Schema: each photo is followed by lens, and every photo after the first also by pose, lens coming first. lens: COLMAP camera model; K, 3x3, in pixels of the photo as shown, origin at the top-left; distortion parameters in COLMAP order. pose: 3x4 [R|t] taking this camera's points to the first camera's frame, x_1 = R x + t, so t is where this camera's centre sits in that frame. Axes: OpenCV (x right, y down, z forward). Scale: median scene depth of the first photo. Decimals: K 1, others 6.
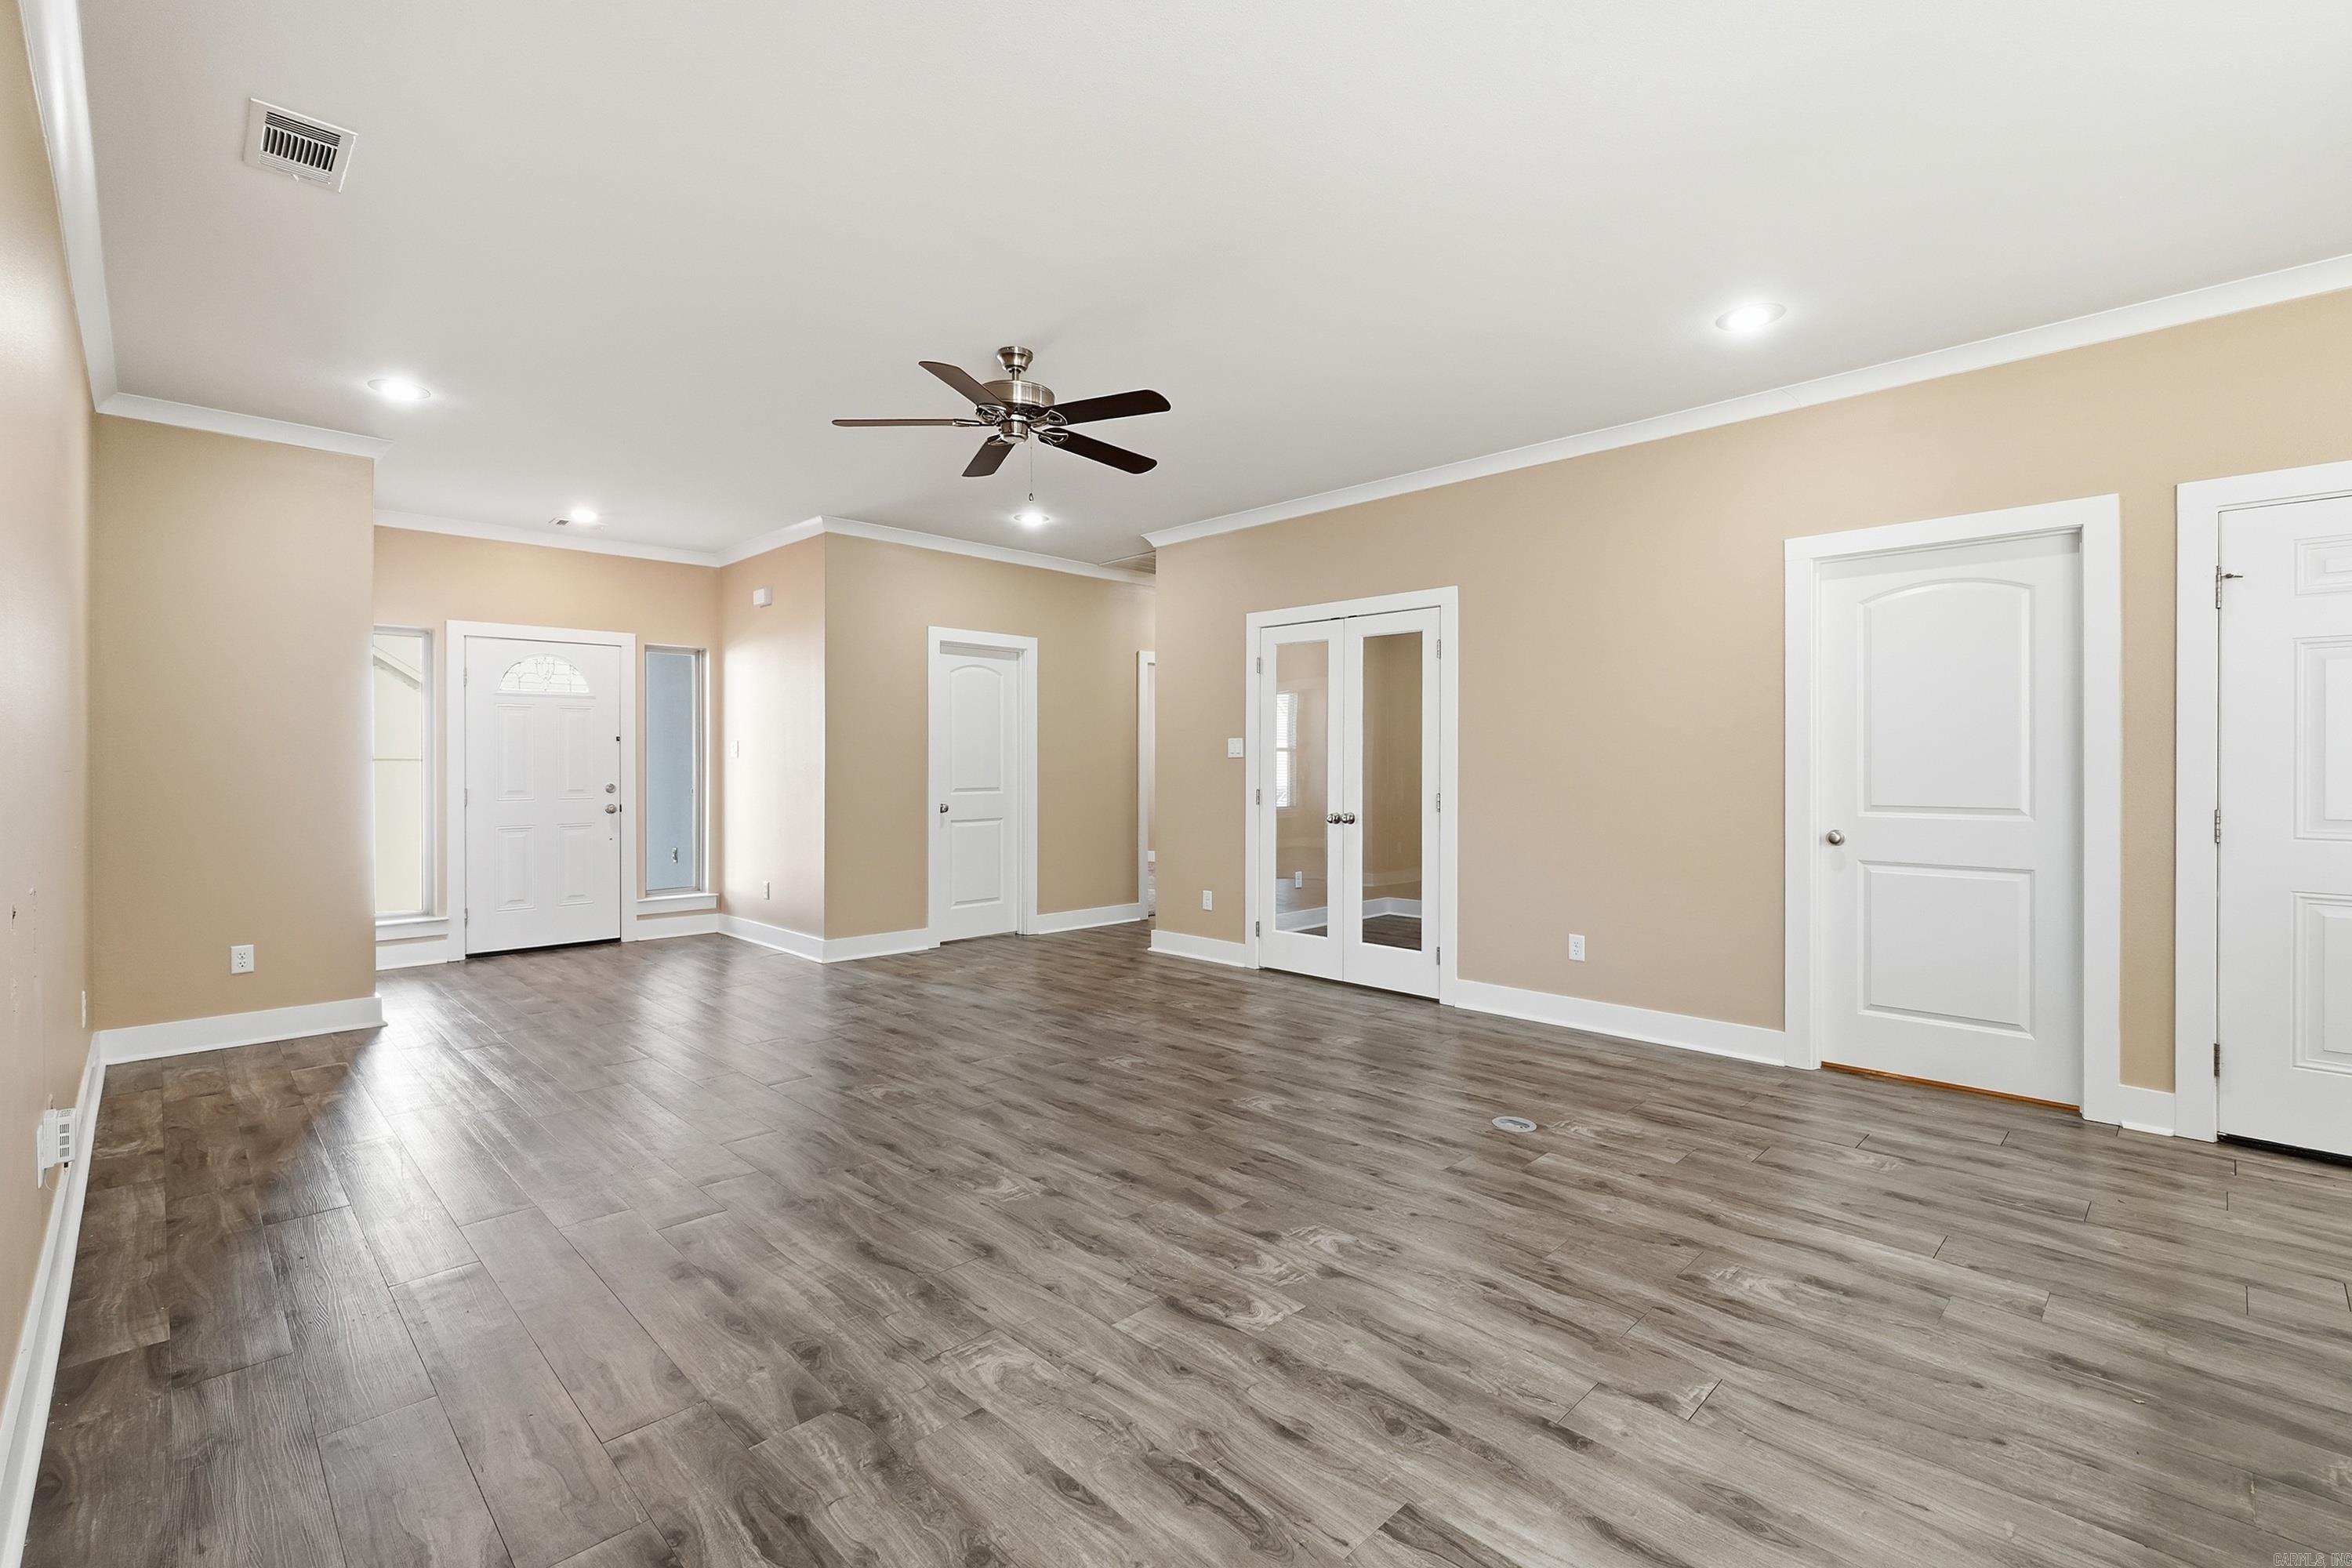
lens RADIAL K [[1039.7, 0, 1160.1], [0, 1039.7, 766.3], [0, 0, 1]] dist [-0.006838, -0.000033]
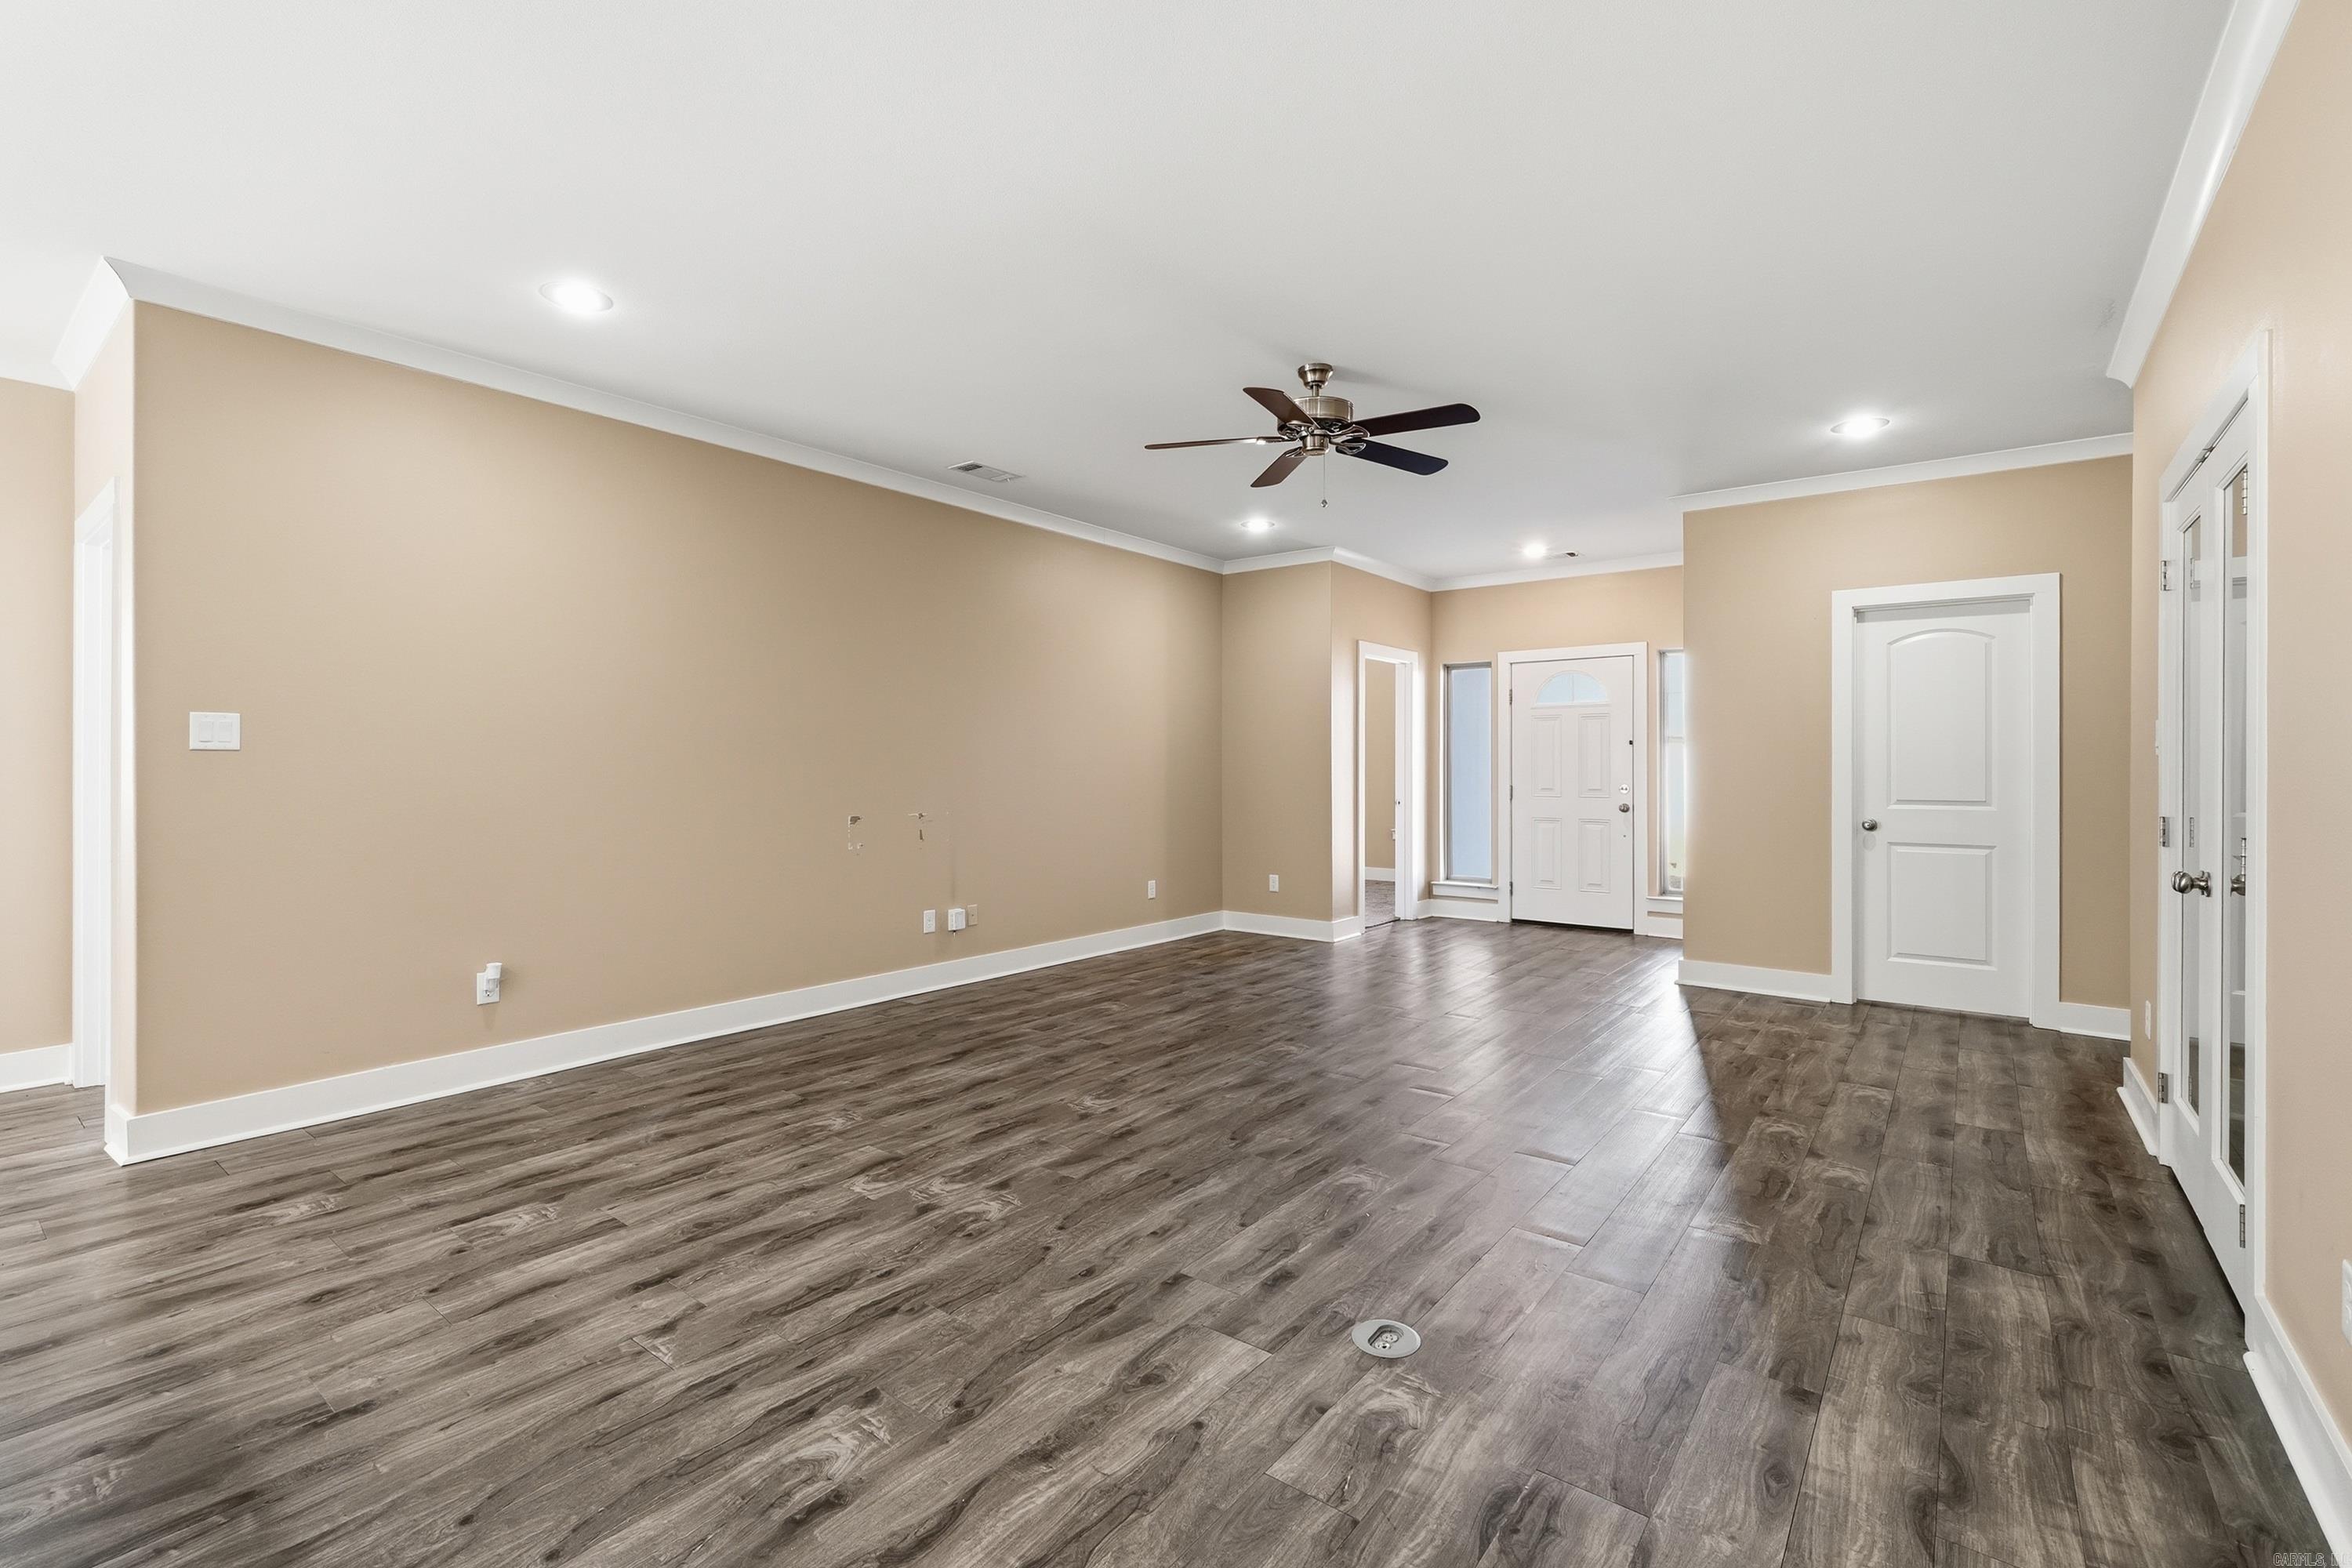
lens RADIAL K [[1029.4, 0, 1166.7], [0, 1029.4, 767.3], [0, 0, 1]] dist [-0.009962, -0.000464]
pose [[0.139662, 0.001892, -0.990197, 1.026401], [-0.004409, 0.999989, 0.001289, -0.001041], [0.990189, 0.004186, 0.139669, 0.855504]]
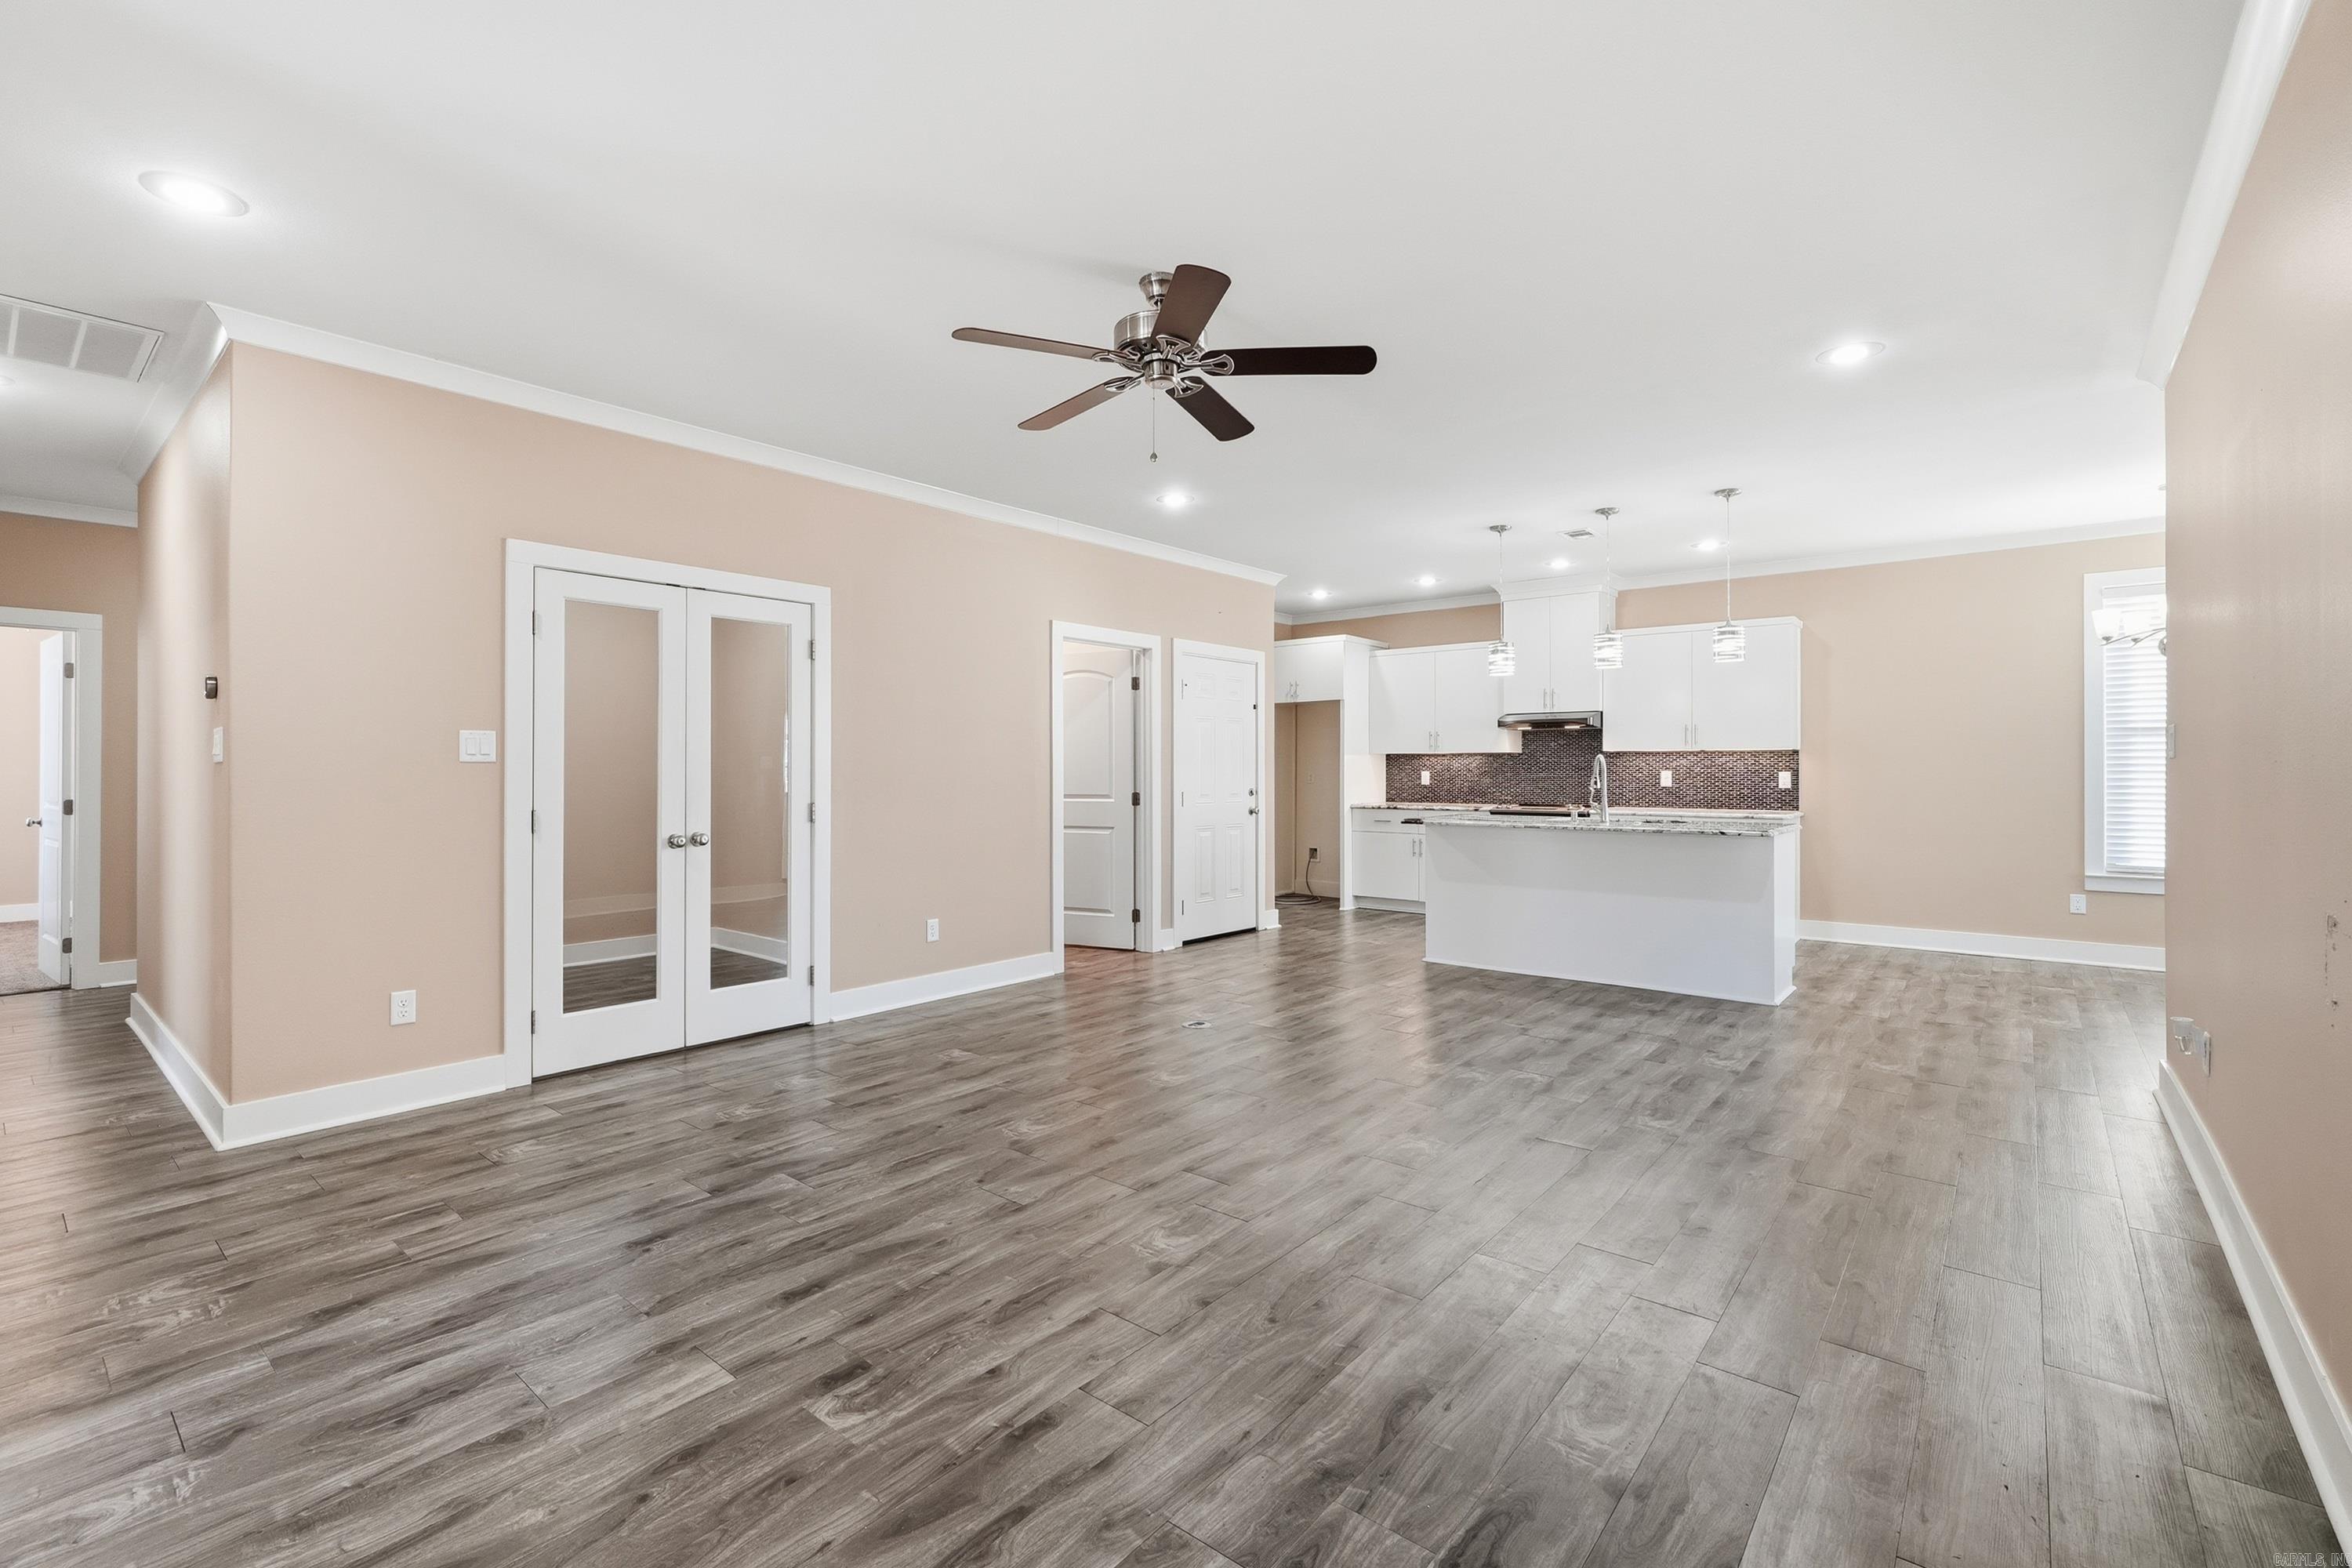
lens RADIAL K [[1039.7, 0, 1160.1], [0, 1039.7, 766.3], [0, 0, 1]] dist [-0.006838, -0.000033]
pose [[-0.101033, 0.003952, 0.994875, -1.170333], [0.003487, 0.999987, -0.003618, -0.003742], [-0.994877, 0.003103, -0.101045, 1.305935]]
